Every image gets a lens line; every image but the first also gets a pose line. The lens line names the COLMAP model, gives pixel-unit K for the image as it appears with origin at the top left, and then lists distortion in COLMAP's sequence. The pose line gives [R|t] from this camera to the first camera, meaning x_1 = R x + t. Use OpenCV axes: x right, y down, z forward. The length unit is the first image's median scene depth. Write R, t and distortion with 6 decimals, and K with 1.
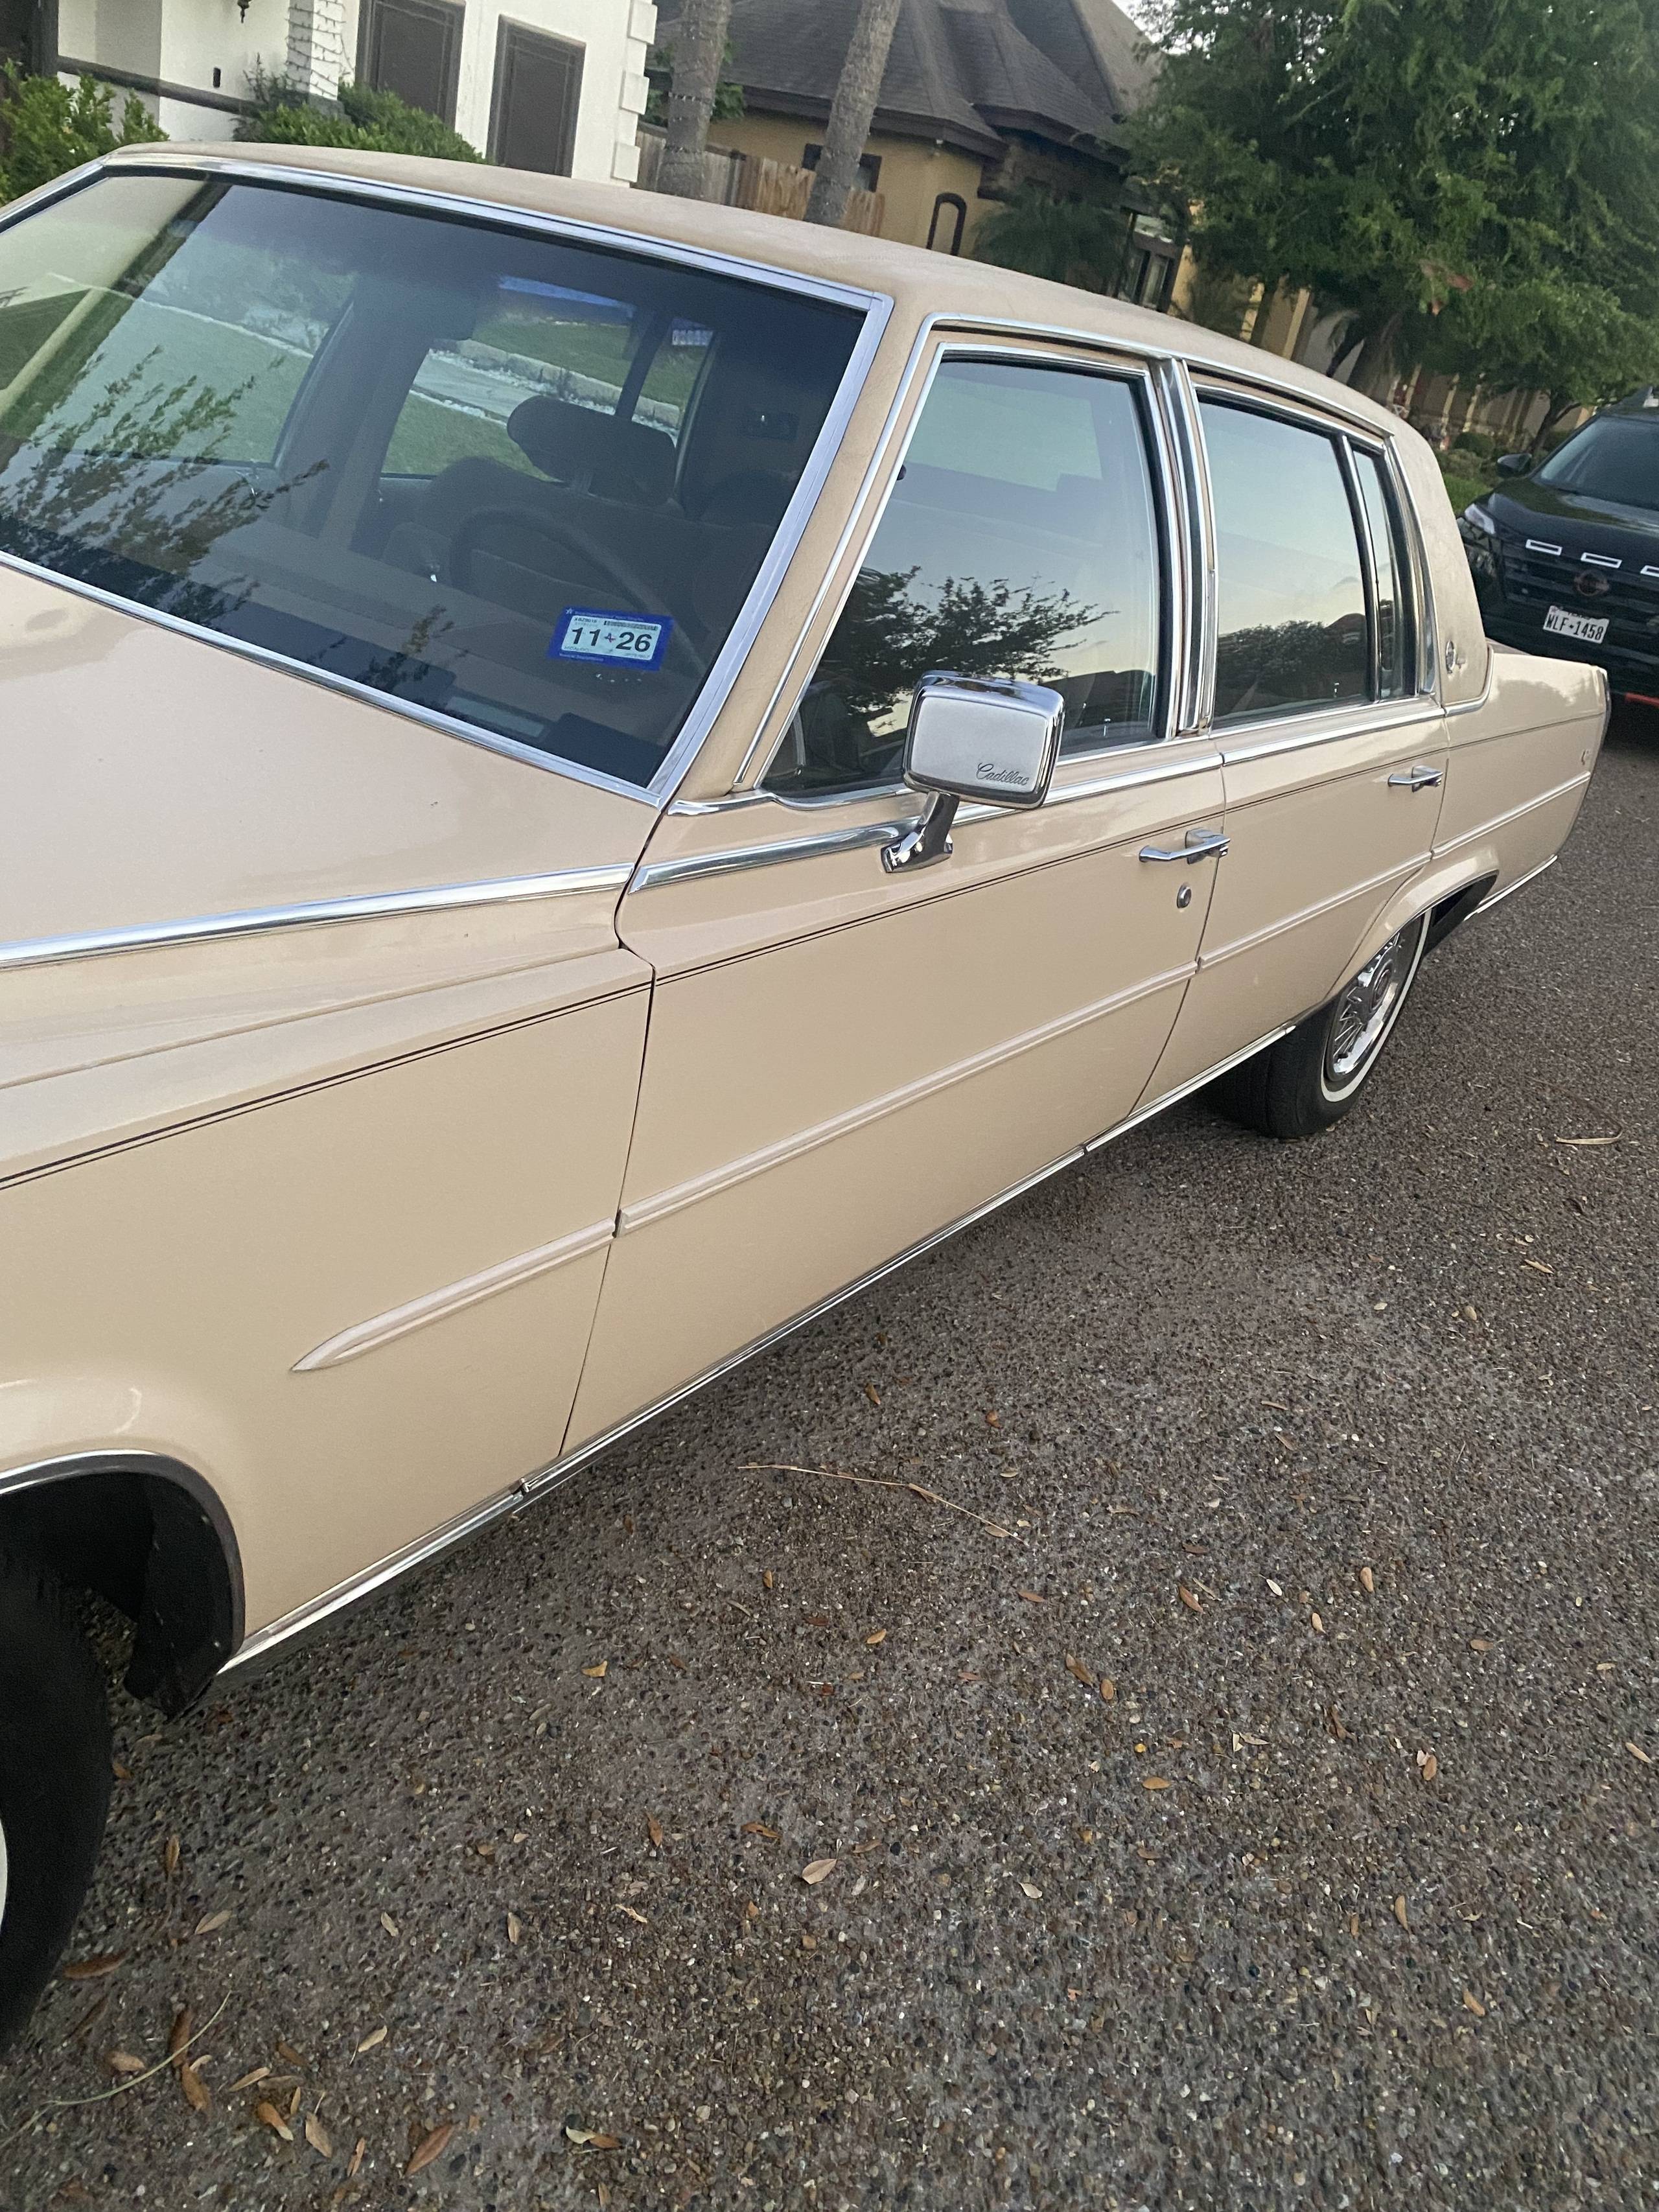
lens RADIAL K [[1680.9, 0, 830.7], [0, 1680.9, 1094.2], [0, 0, 1]] dist [0.023490, -0.021490]
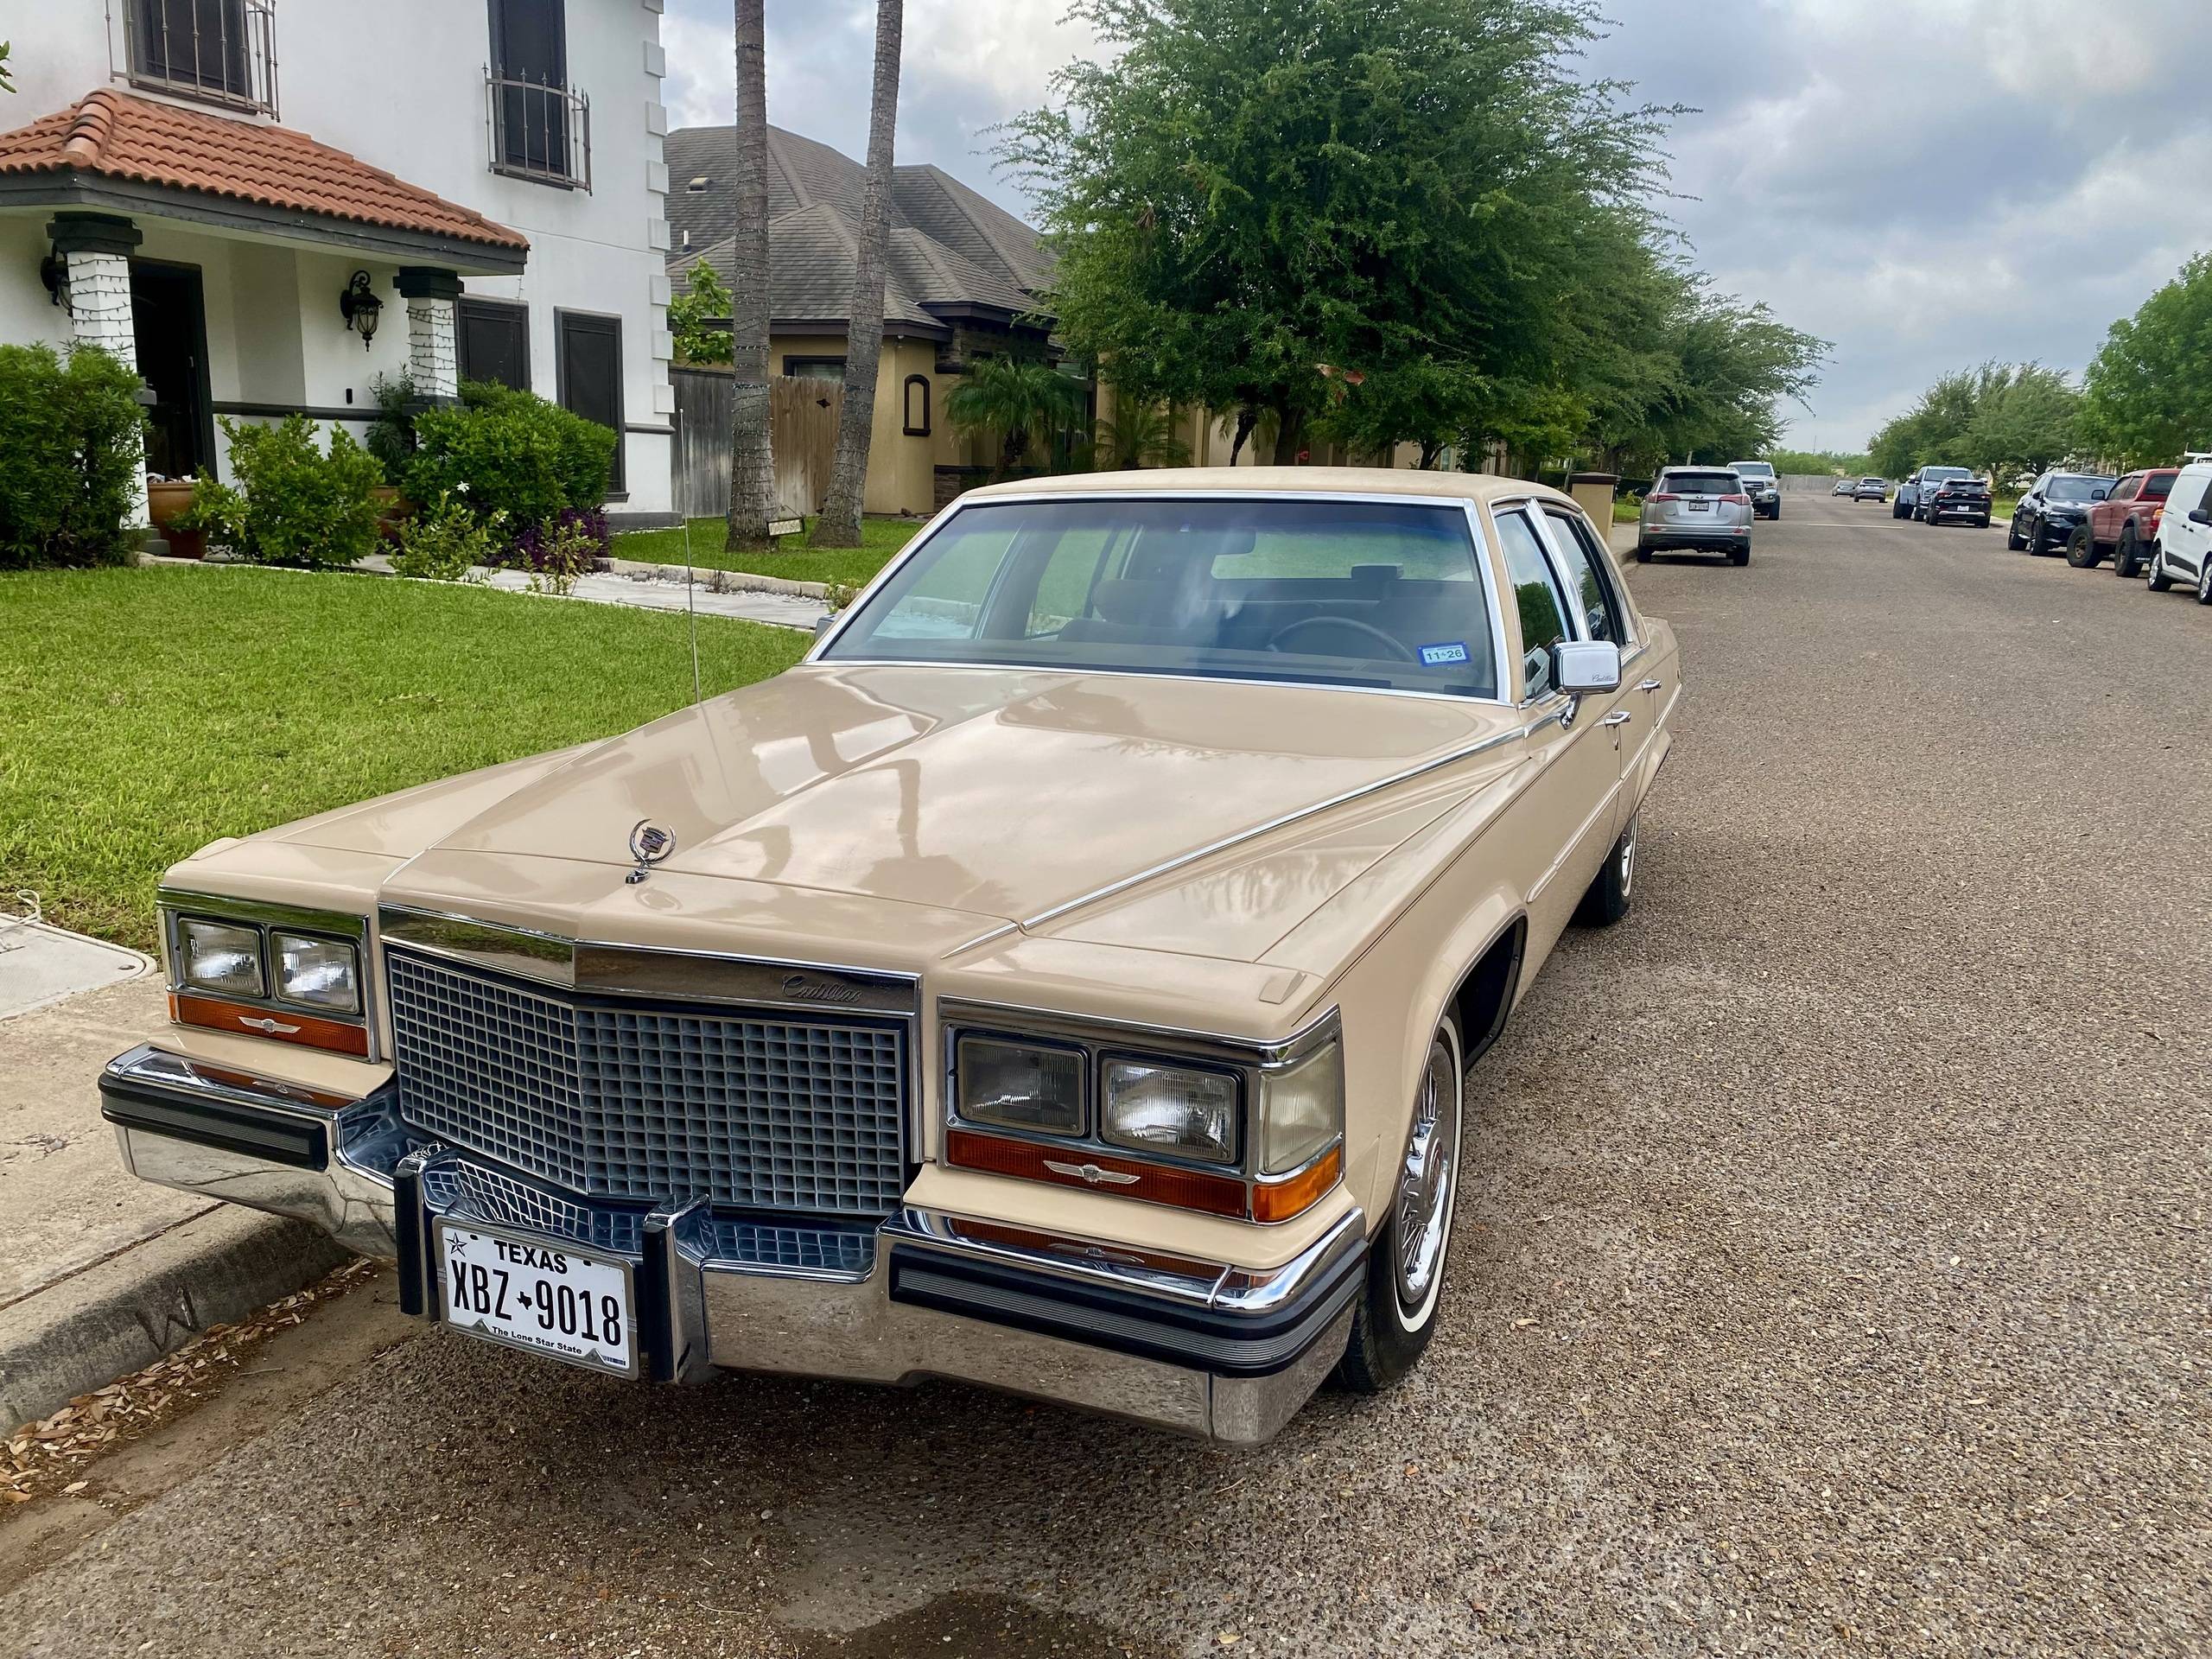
lens RADIAL K [[1681.0, 0, 1090.8], [0, 1681.0, 842.5], [0, 0, 1]] dist [0.023490, -0.021490]
pose [[0.965272, -0.205851, 0.160859, -0.080274], [0.234267, 0.954557, -0.184226, 0.023528], [-0.115626, 0.215513, 0.969631, -0.092010]]
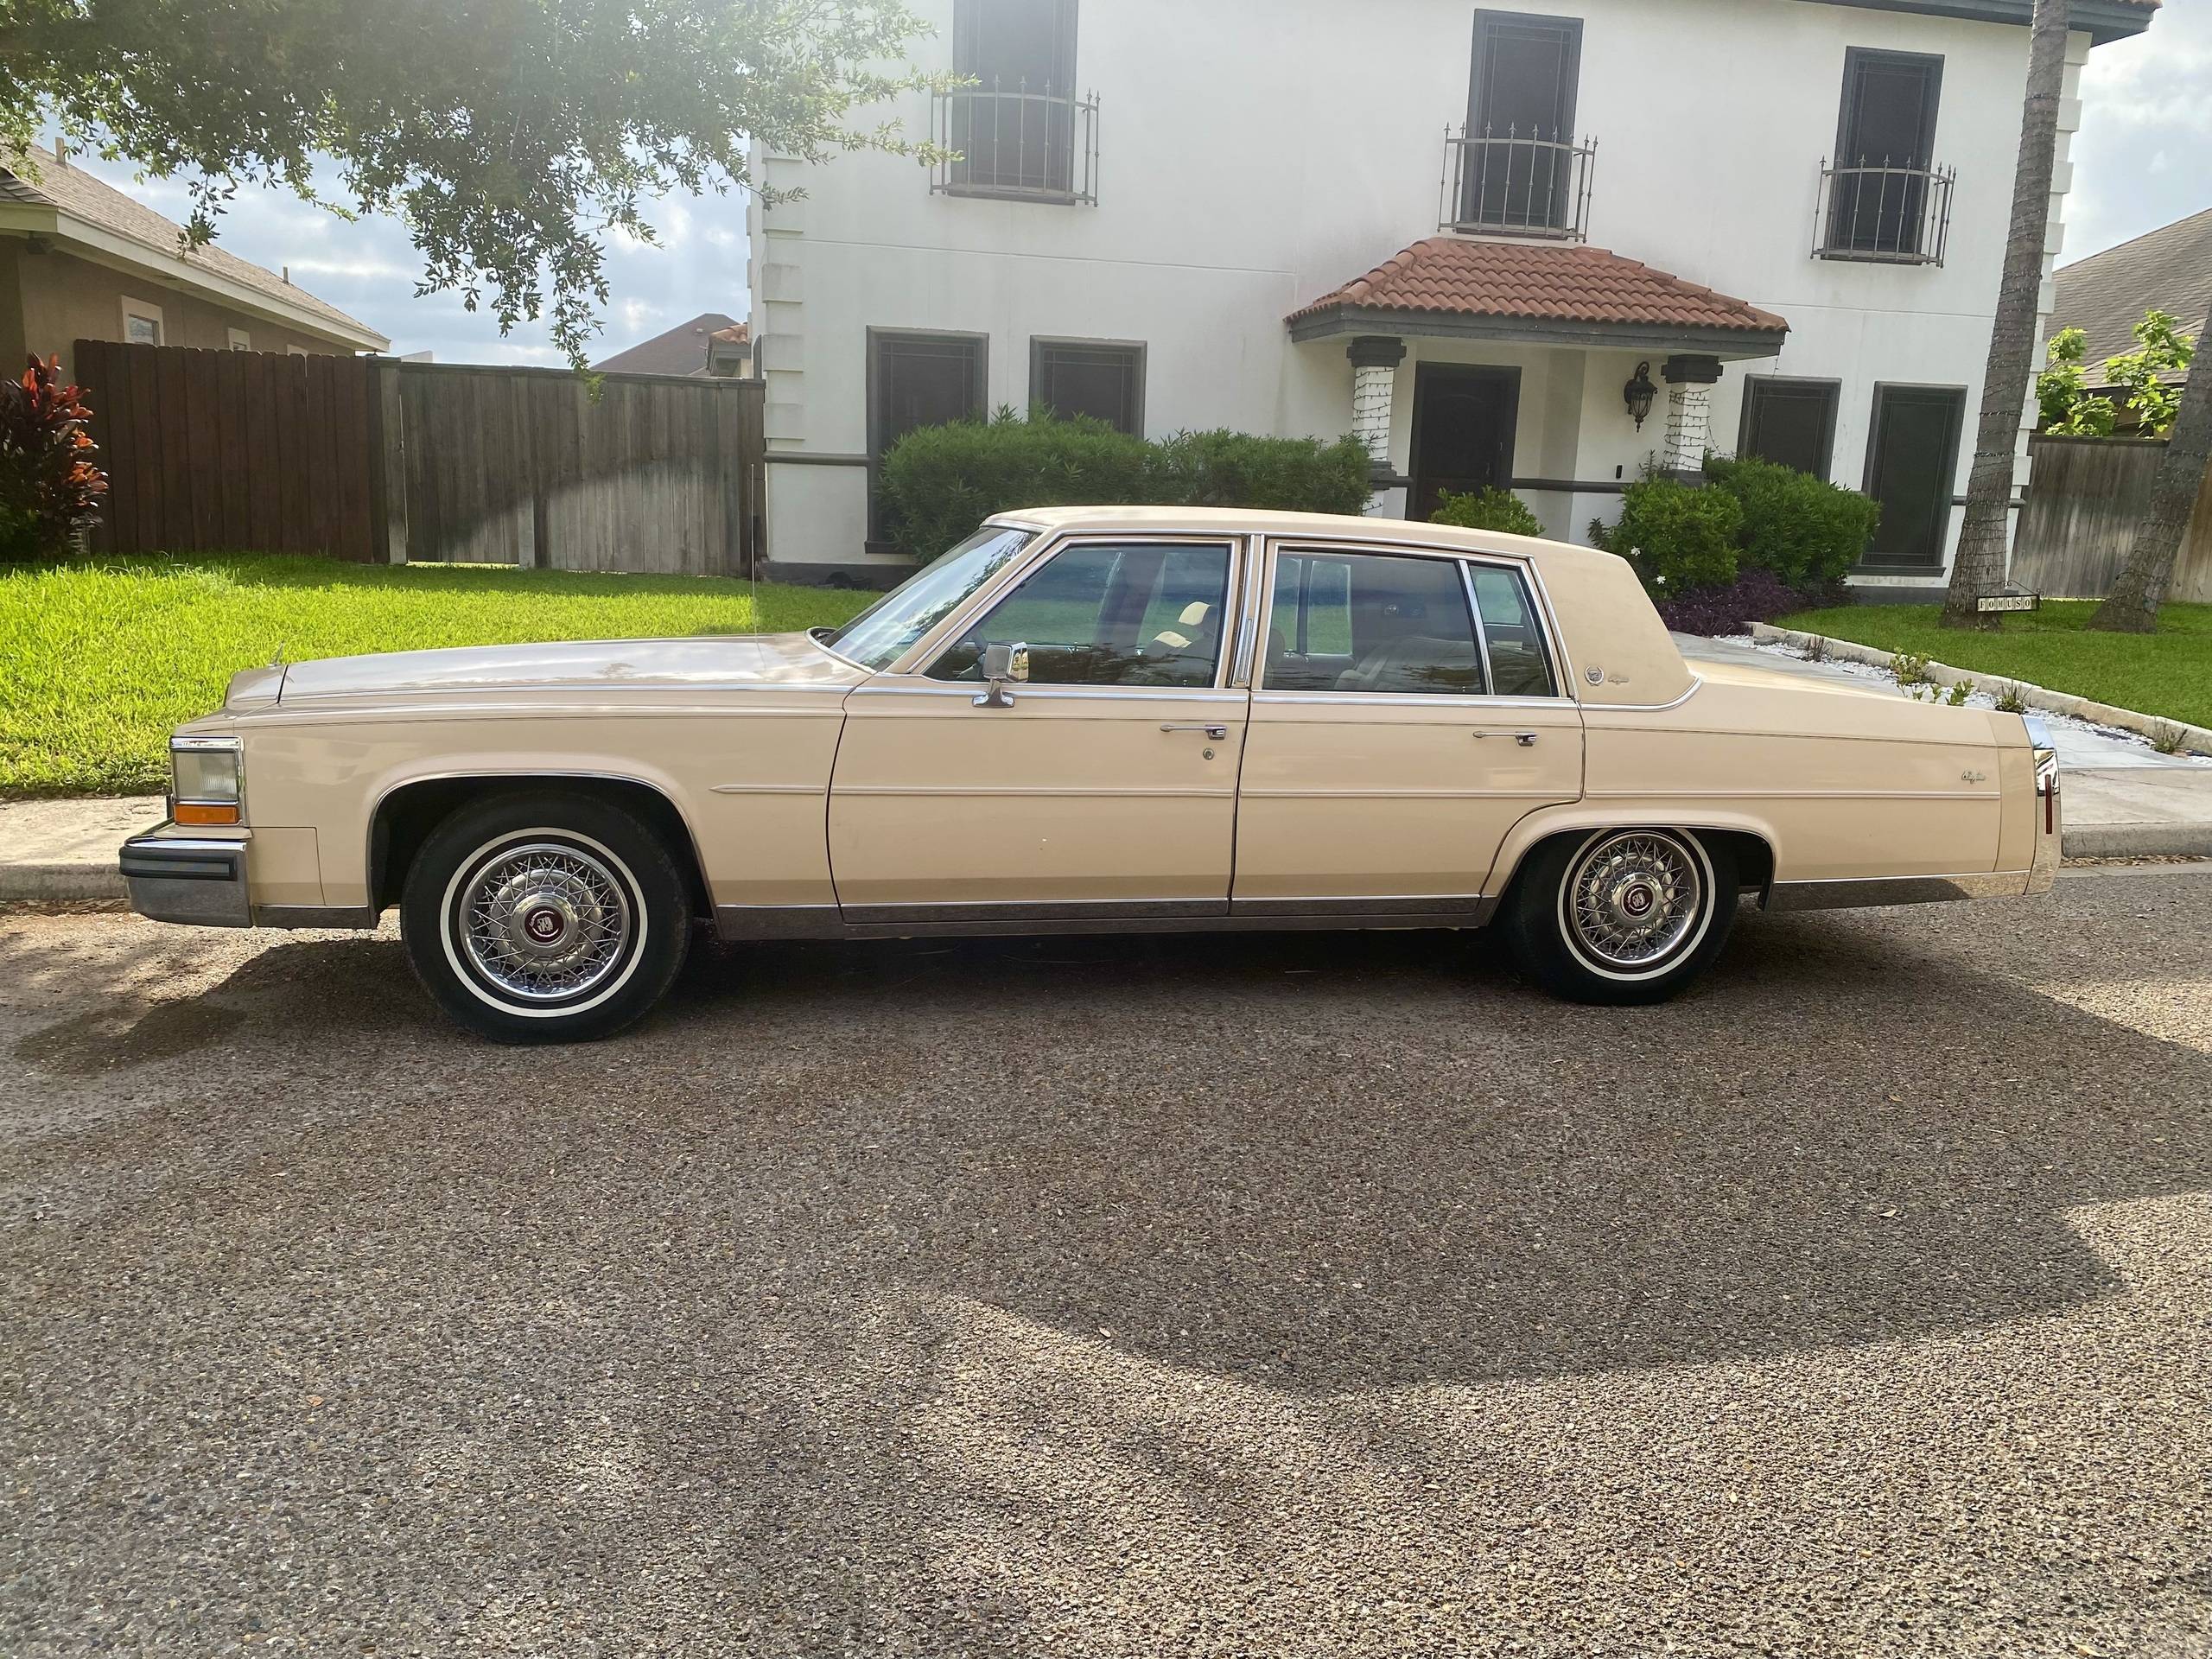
lens RADIAL K [[1681.0, 0, 1109.7], [0, 1681.0, 839.5], [0, 0, 1]] dist [0.023490, -0.021490]
pose [[0.724066, -0.024932, -0.689280, 0.179590], [-0.201589, 0.948060, -0.246056, 0.060497], [0.659614, 0.317112, 0.681432, -0.060324]]
